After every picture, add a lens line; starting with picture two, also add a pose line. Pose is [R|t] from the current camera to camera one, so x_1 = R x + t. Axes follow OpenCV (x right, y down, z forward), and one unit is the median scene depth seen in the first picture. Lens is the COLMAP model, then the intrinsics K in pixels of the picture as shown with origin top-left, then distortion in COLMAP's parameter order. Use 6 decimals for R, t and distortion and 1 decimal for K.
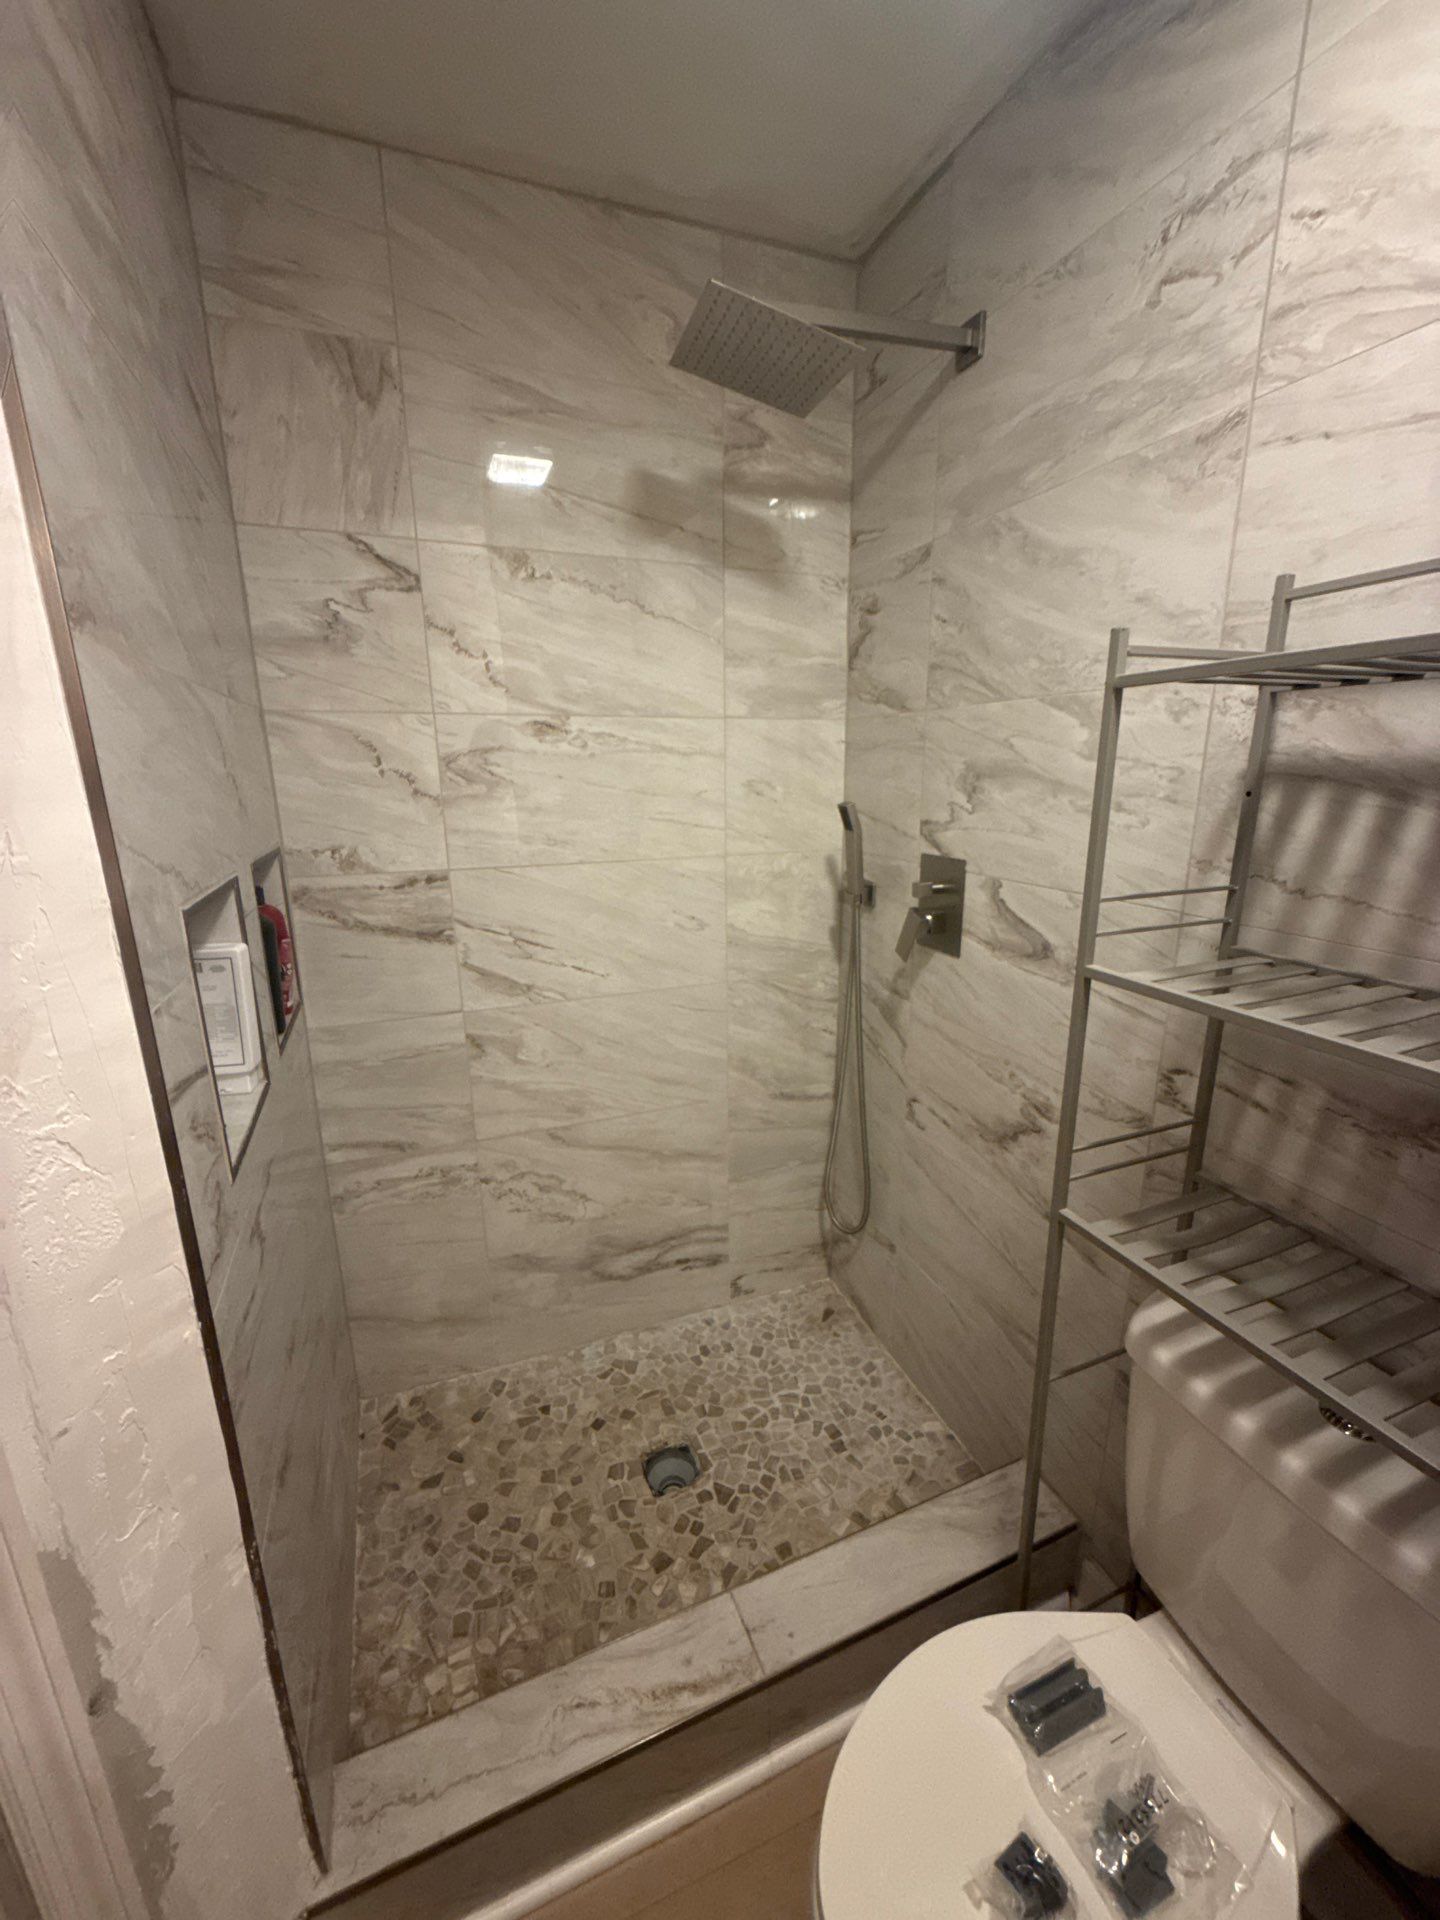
lens RADIAL K [[760.1, 0, 720.0], [0, 760.1, 960.0], [0, 0, 1]] dist [-0.001504, -0.000302]
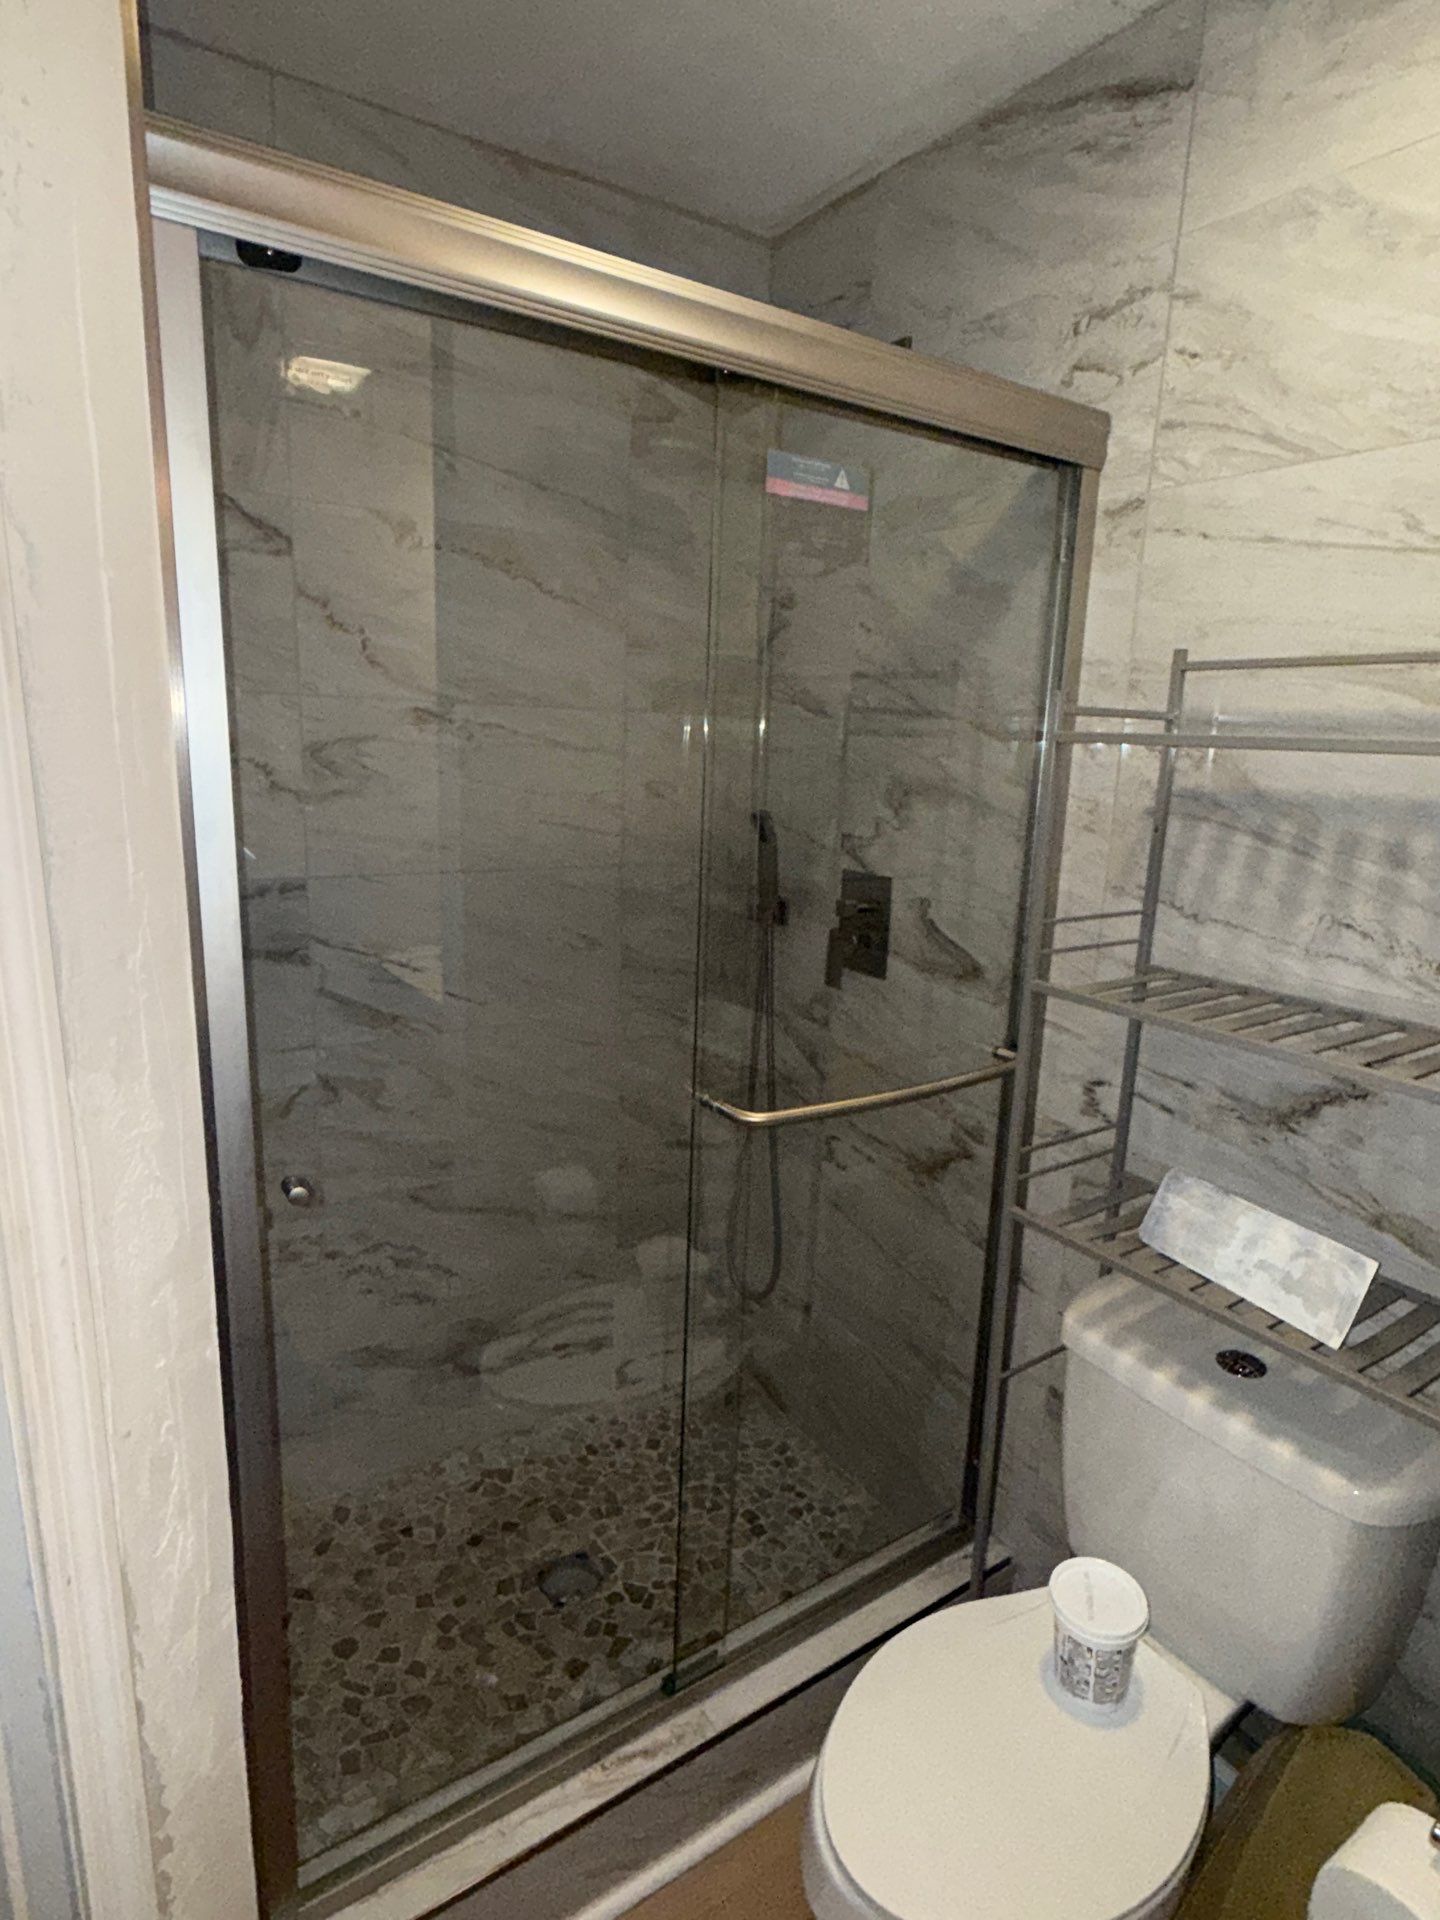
lens RADIAL K [[1052.8, 0, 720.0], [0, 1052.8, 960.0], [0, 0, 1]] dist [-0.001542, 0.001326]
pose [[0.977867, 0.001340, 0.209224, -0.152733], [0.005867, 0.999411, -0.033823, 0.014525], [-0.209146, 0.034302, 0.977283, -0.228617]]
